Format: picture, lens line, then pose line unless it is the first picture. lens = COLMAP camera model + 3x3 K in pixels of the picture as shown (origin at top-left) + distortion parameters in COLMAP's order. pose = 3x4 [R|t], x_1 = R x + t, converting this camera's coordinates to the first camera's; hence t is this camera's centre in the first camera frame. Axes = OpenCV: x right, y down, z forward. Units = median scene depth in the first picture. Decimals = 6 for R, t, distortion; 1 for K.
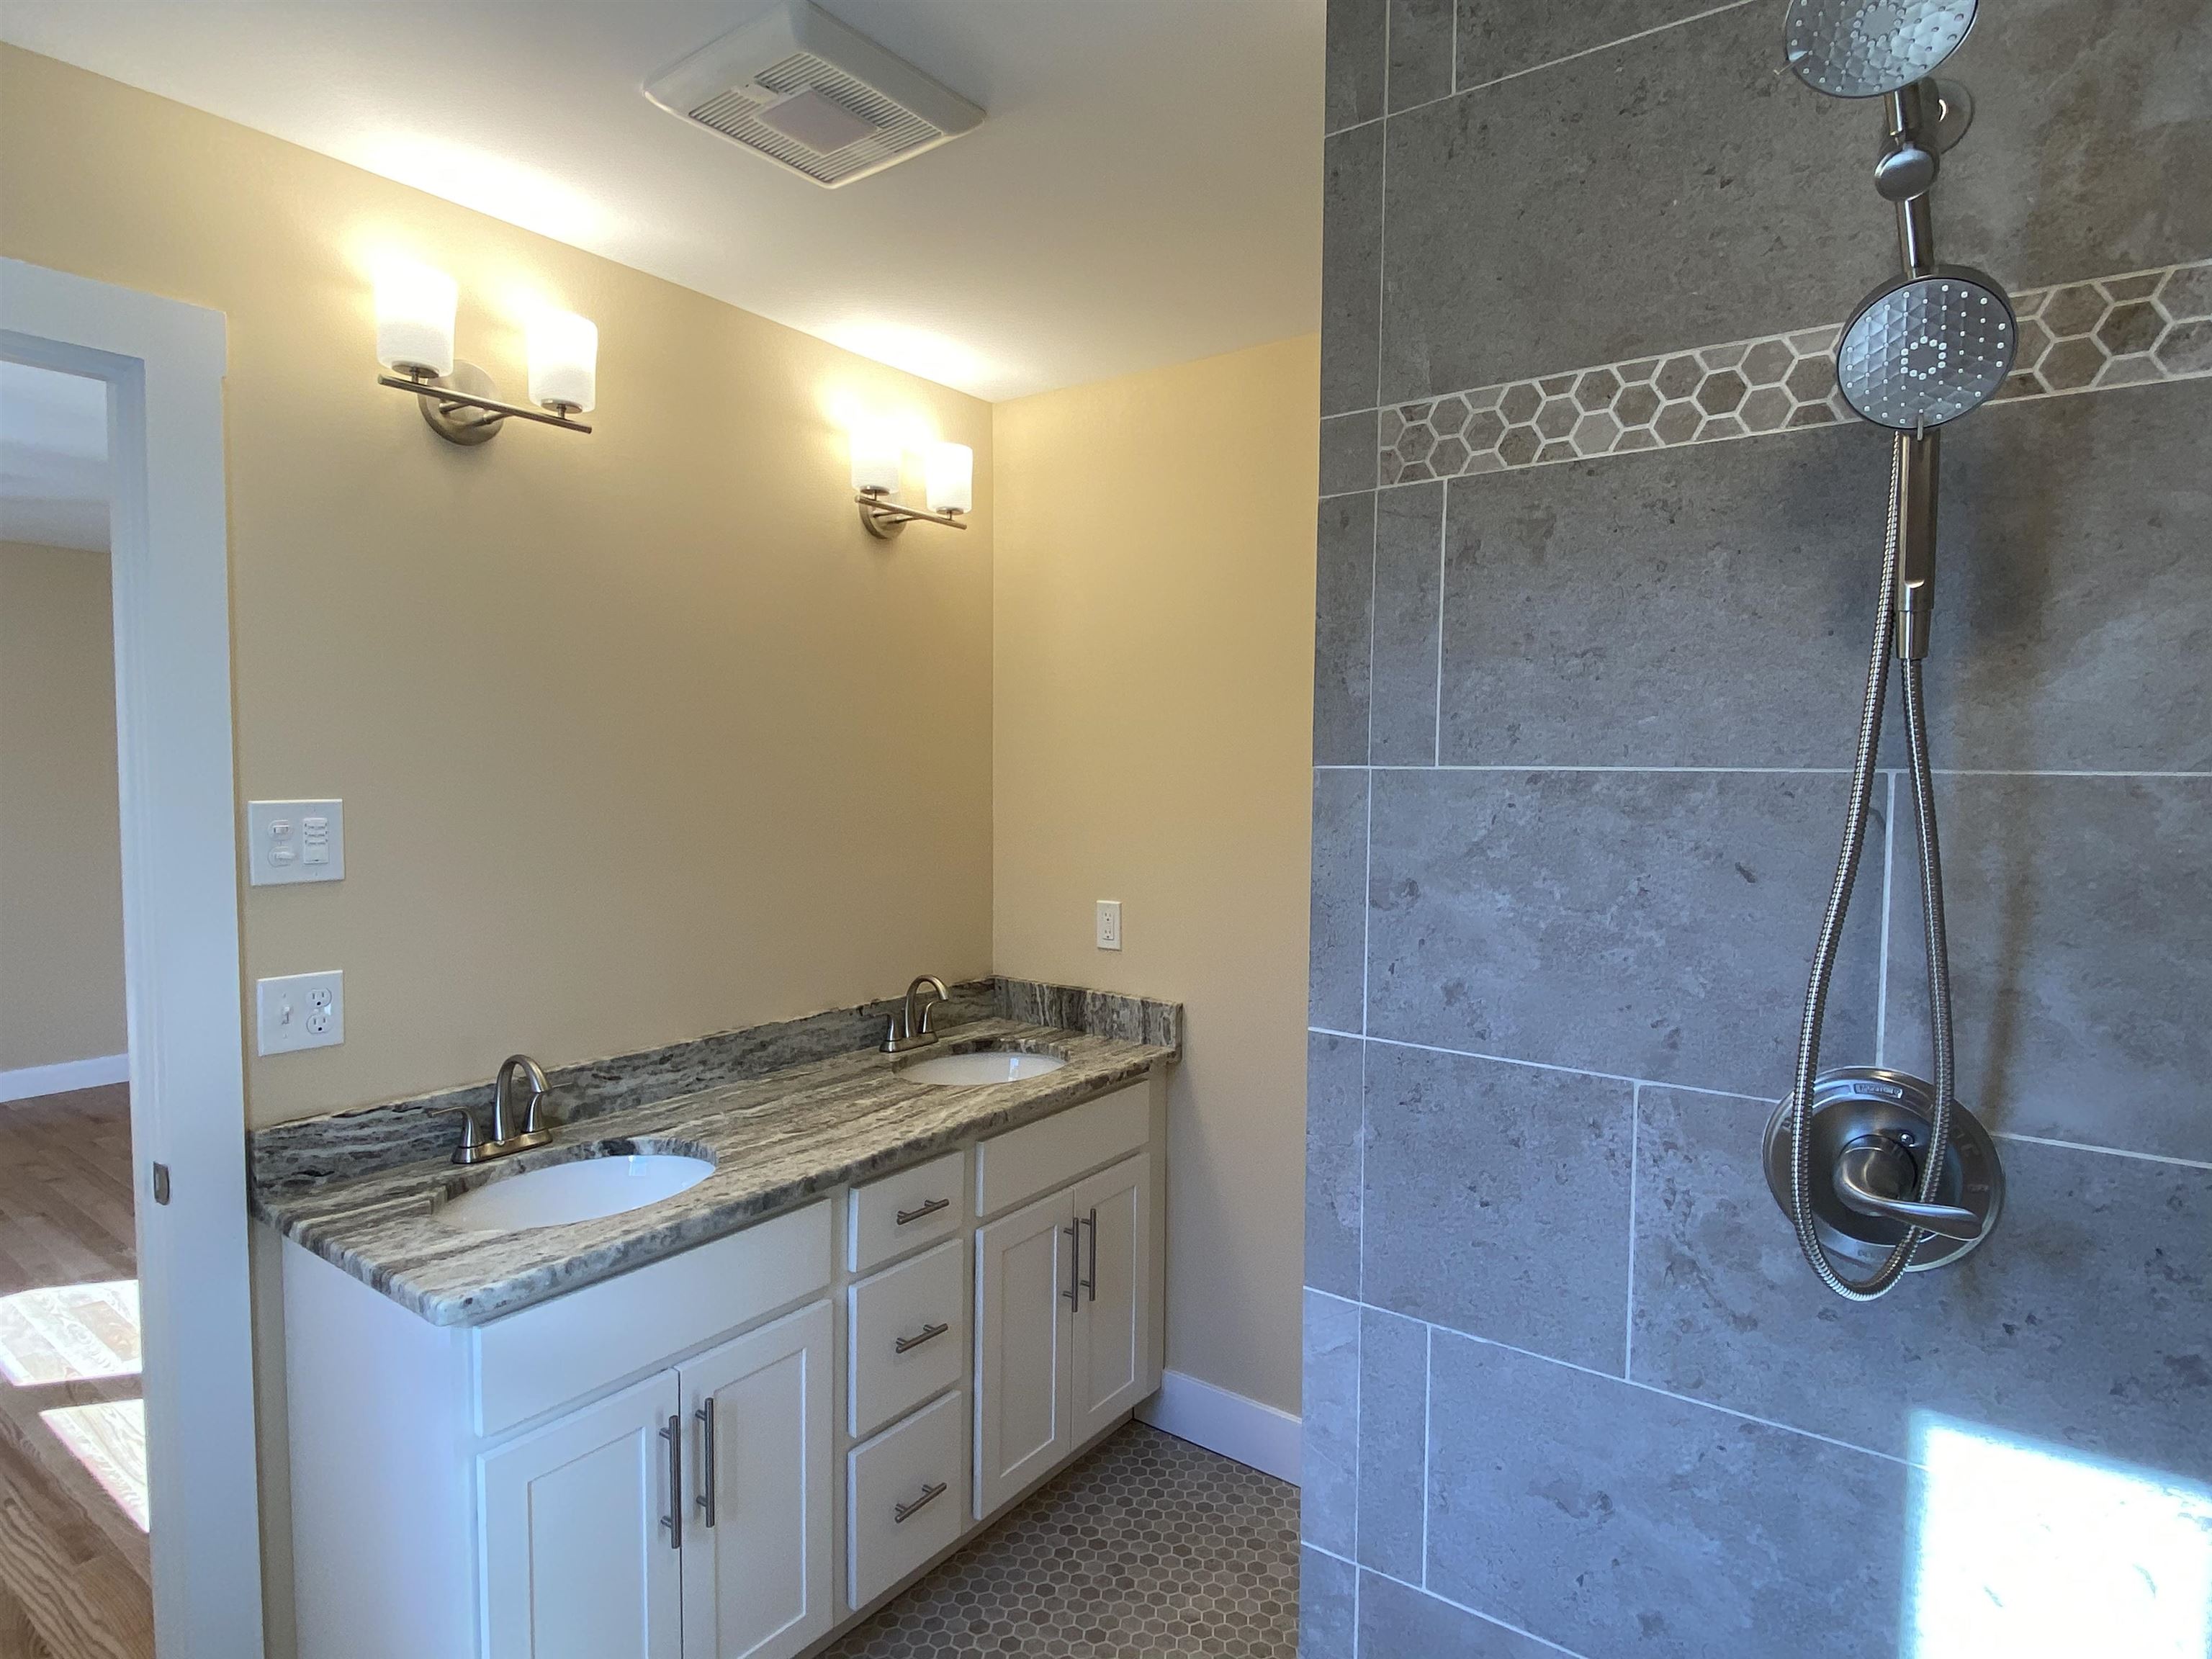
lens RADIAL K [[1188.4, 0, 1103.7], [0, 1188.4, 816.1], [0, 0, 1]] dist [0.028067, -0.030330]
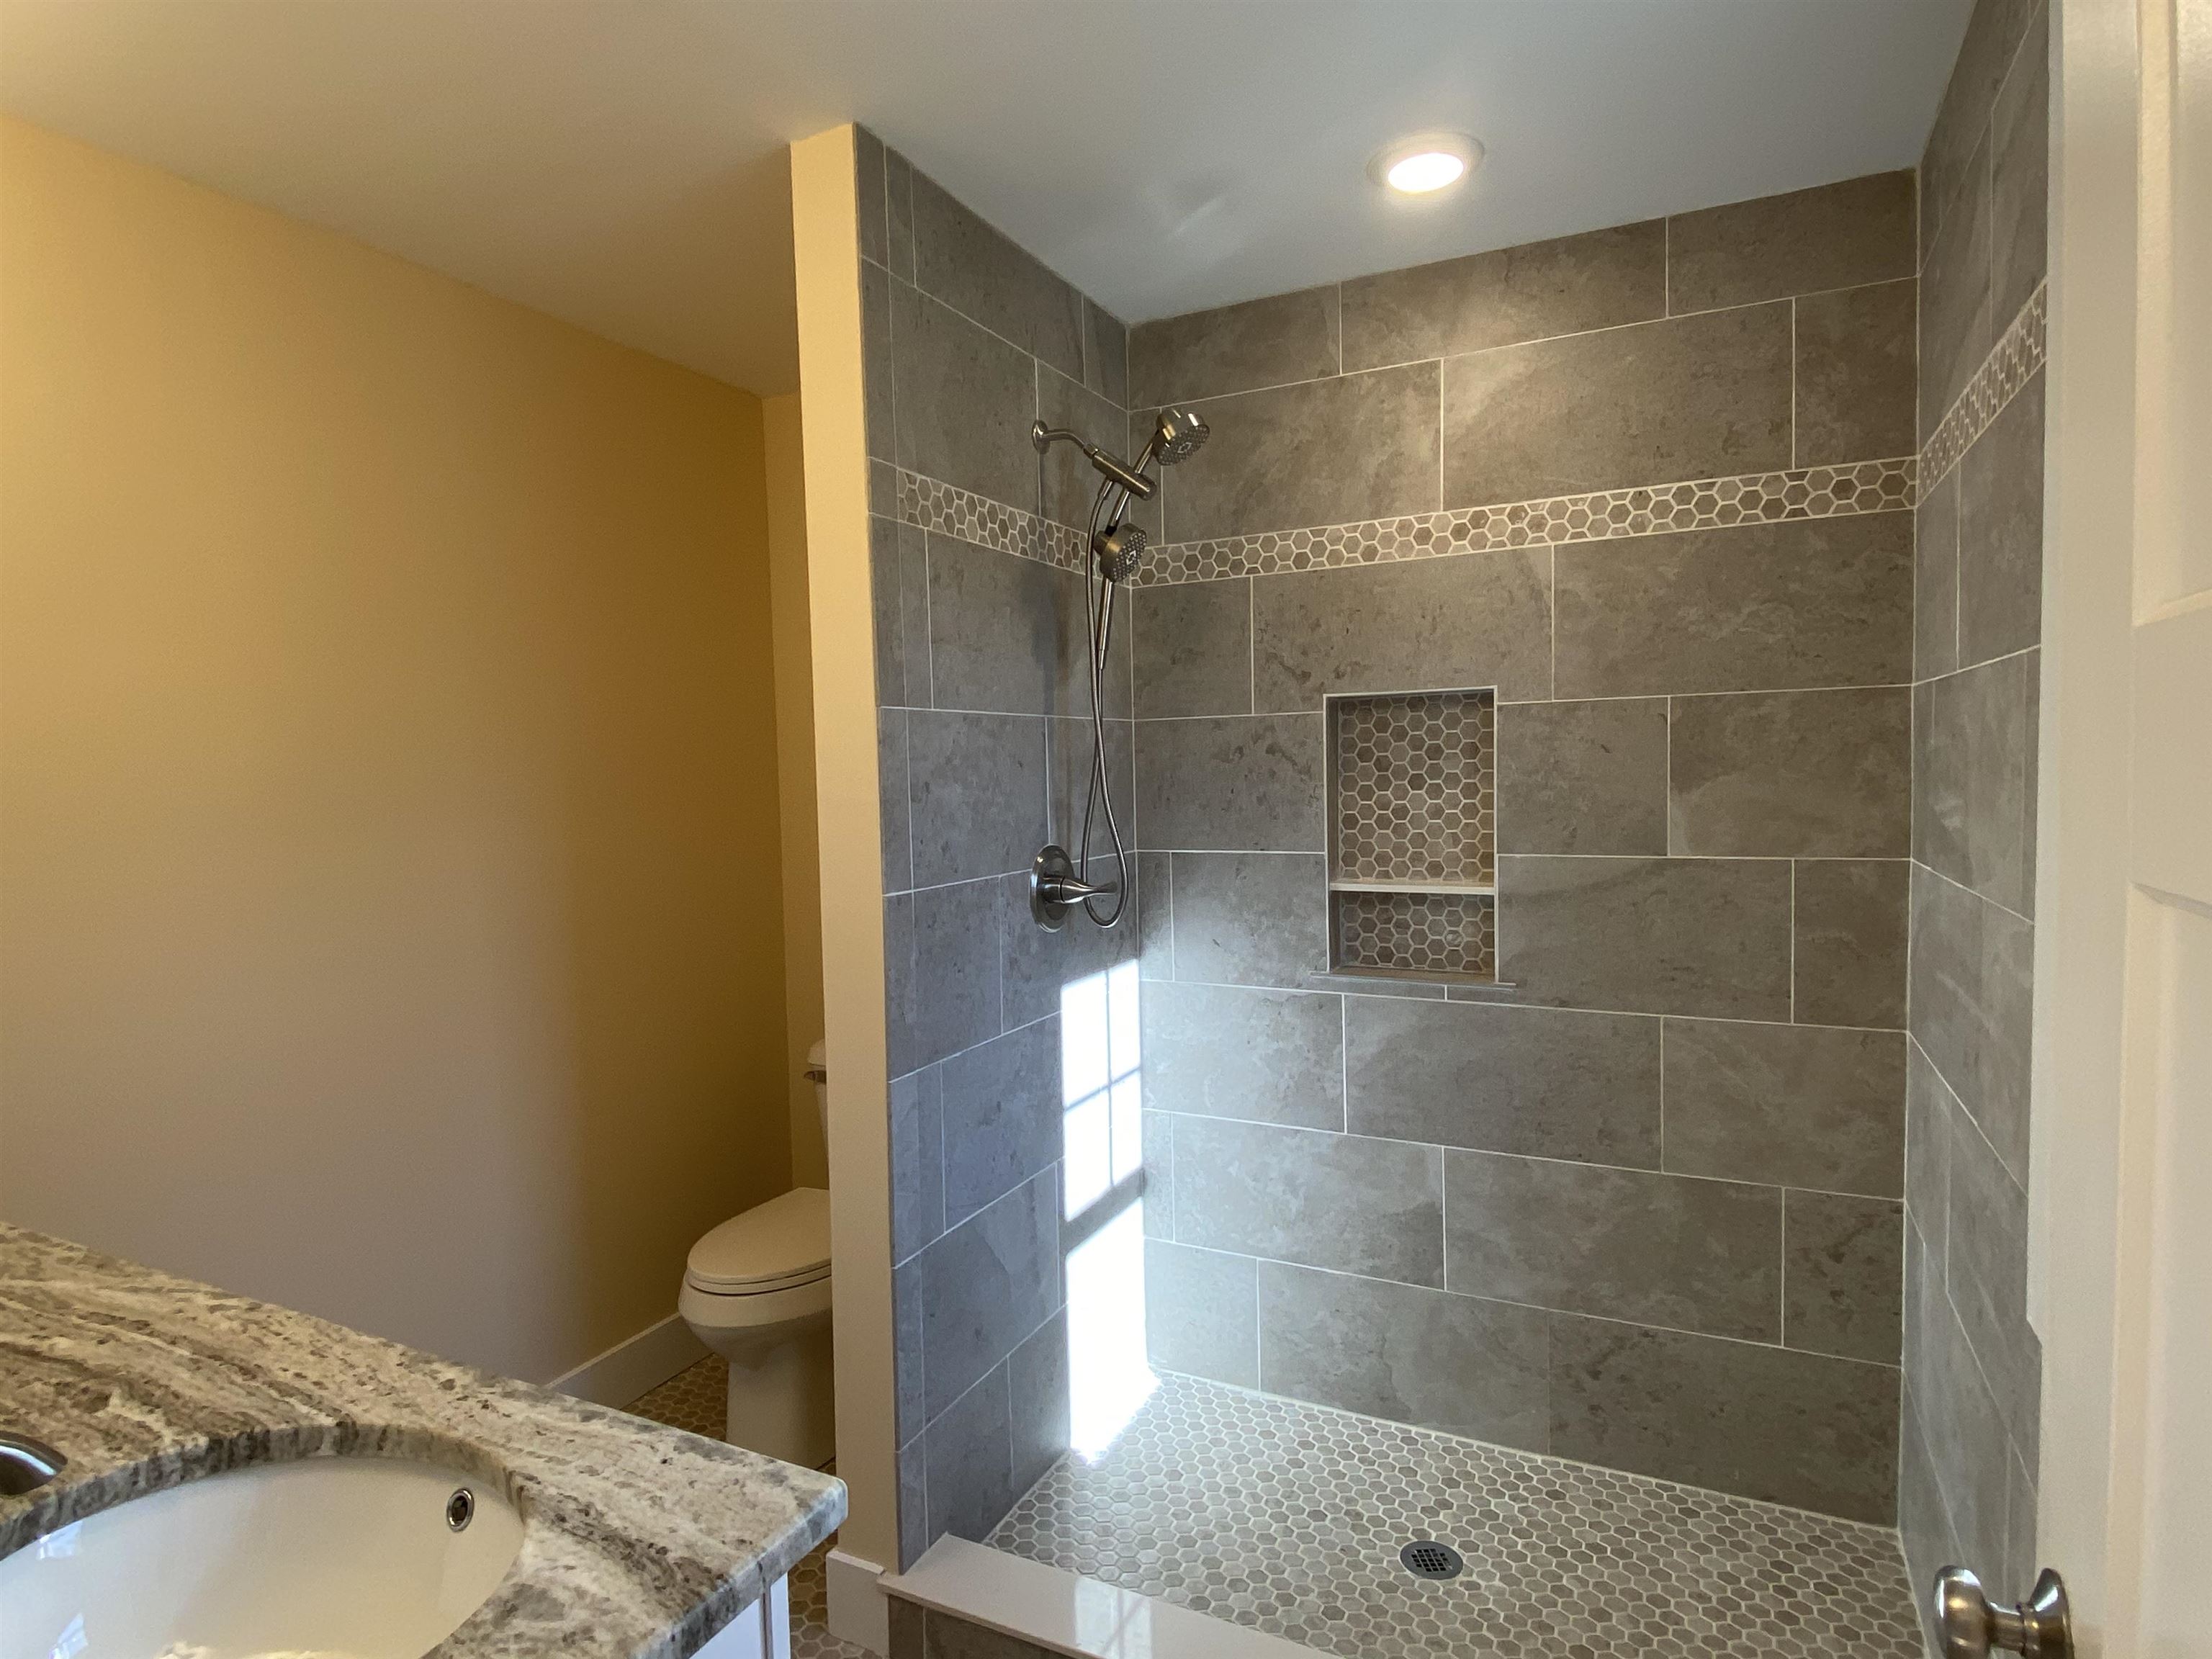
lens RADIAL K [[1188.4, 0, 1101.5], [0, 1188.4, 832.3], [0, 0, 1]] dist [0.028067, -0.030330]
pose [[-0.167675, -0.058886, 0.984082, -1.356215], [0.068426, 0.995112, 0.071205, 0.024892], [-0.983465, 0.079276, -0.162826, 1.065311]]
